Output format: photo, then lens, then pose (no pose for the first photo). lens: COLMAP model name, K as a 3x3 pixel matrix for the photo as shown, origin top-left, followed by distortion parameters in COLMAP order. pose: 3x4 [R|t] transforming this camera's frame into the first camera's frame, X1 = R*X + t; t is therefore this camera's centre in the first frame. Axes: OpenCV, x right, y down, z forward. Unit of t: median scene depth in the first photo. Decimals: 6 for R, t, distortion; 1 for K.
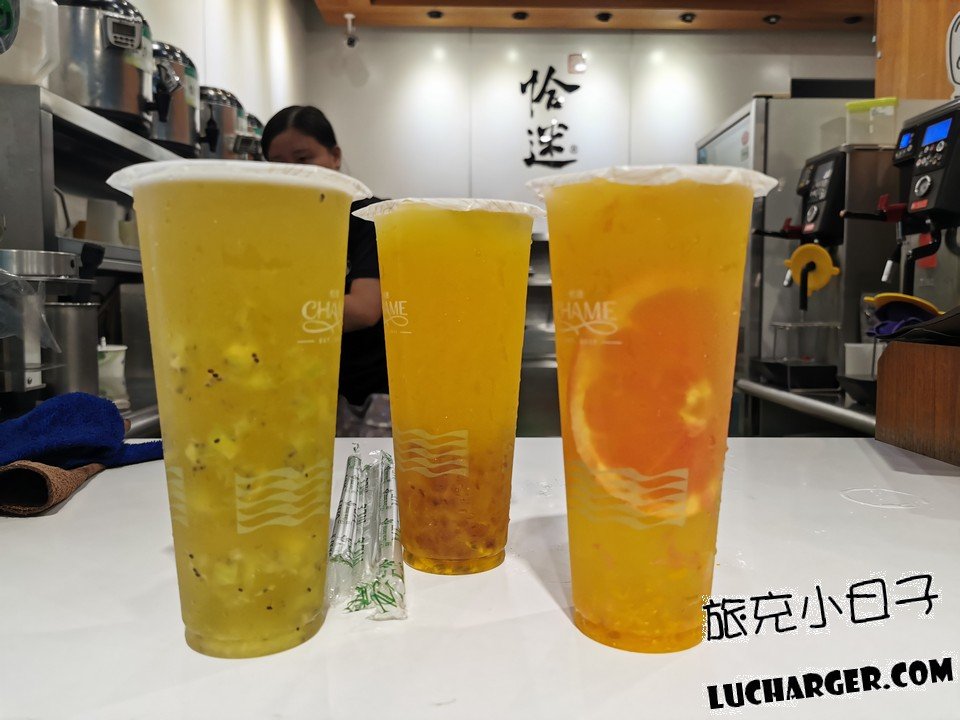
lens RADIAL K [[739.8, 0, 480.0], [0, 739.8, 360.0], [0, 0, 1]] dist [0.052830, -0.081347]
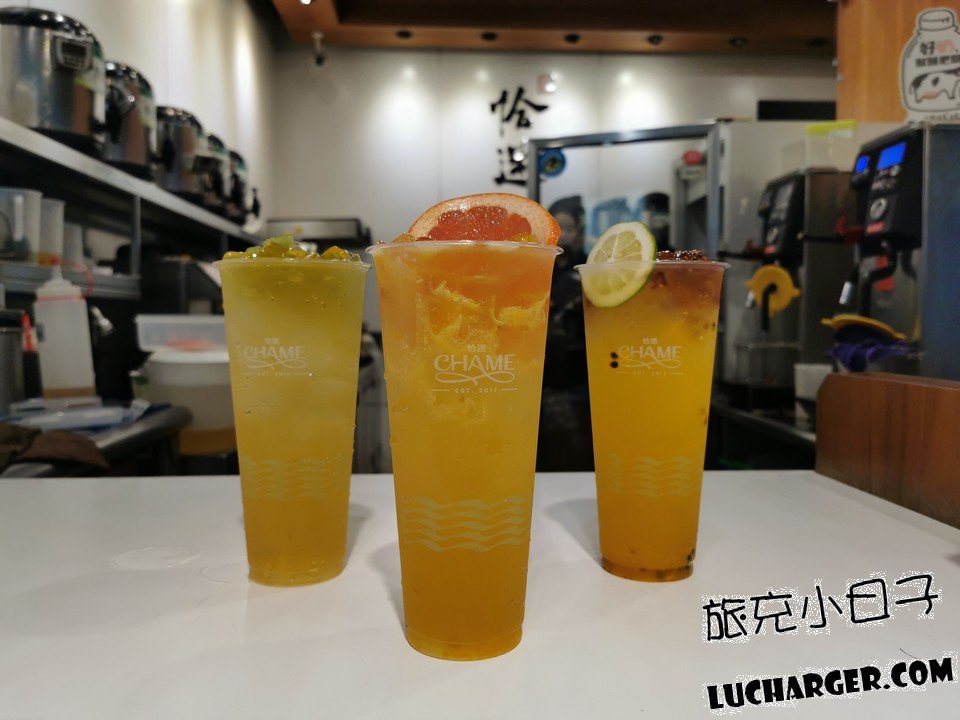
lens RADIAL K [[739.8, 0, 480.0], [0, 739.8, 360.0], [0, 0, 1]] dist [0.052830, -0.081347]
pose [[0.999560, -0.004800, 0.029257, 0.018601], [0.005415, 0.999765, -0.020998, -0.008506], [-0.029150, 0.021147, 0.999351, 0.009184]]
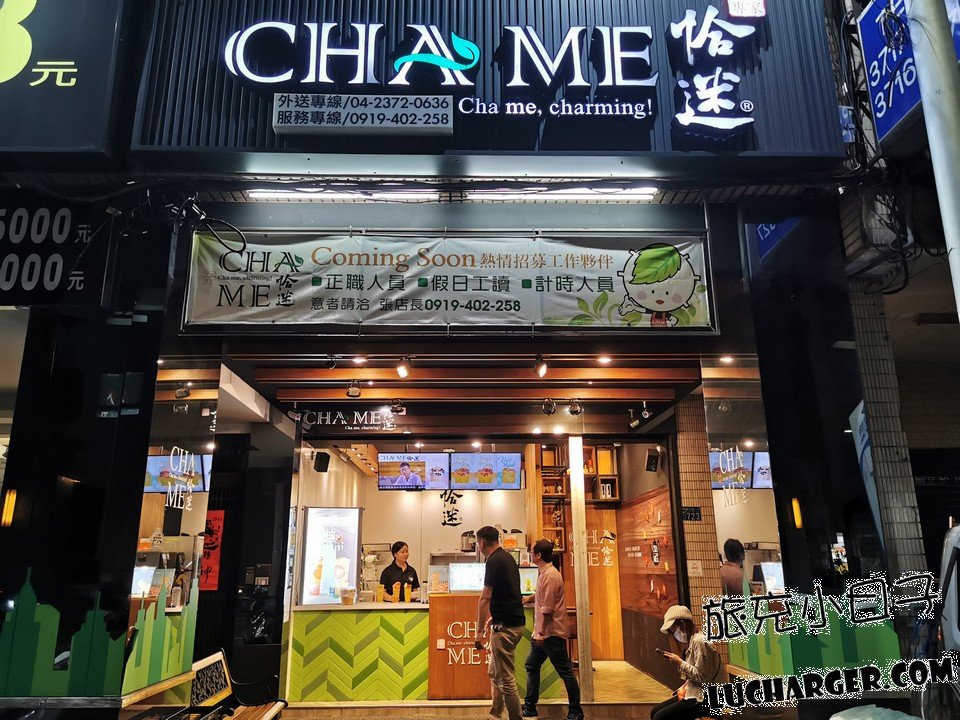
lens RADIAL K [[739.8, 0, 480.0], [0, 739.8, 360.0], [0, 0, 1]] dist [0.052830, -0.081347]
pose [[0.999944, -0.009158, 0.005264, 0.366419], [0.010385, 0.943342, -0.331660, 0.112101], [-0.001928, 0.331696, 0.943384, -3.281395]]
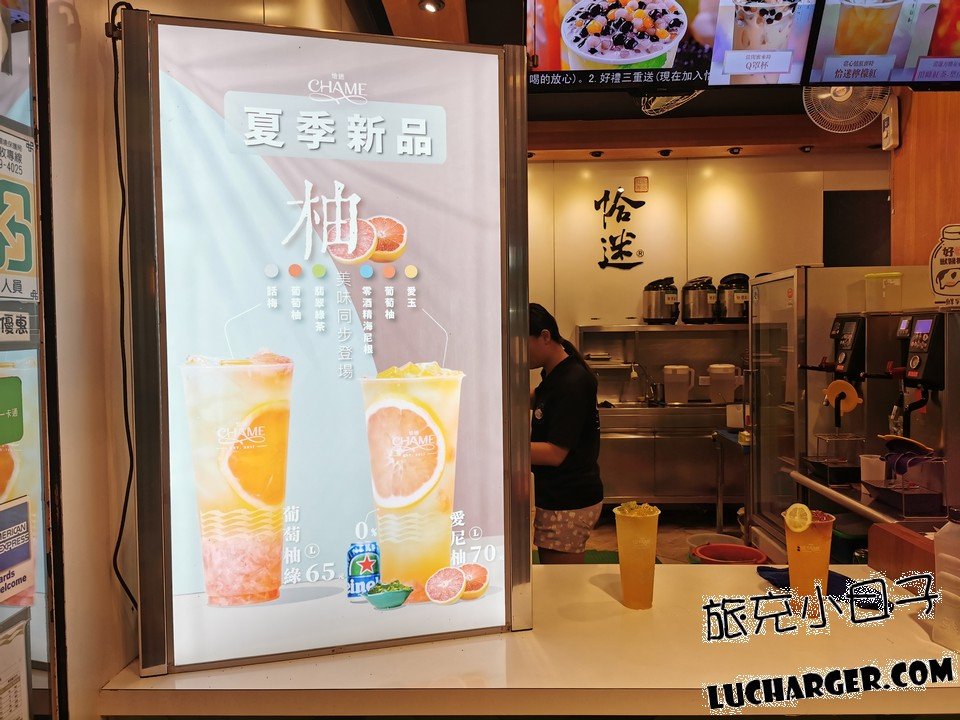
lens RADIAL K [[739.8, 0, 480.0], [0, 739.8, 360.0], [0, 0, 1]] dist [0.052830, -0.081347]
pose [[0.998935, -0.014223, -0.043890, -0.163677], [0.012667, 0.999289, -0.035520, -0.142222], [0.044364, 0.034926, 0.998405, -0.406825]]
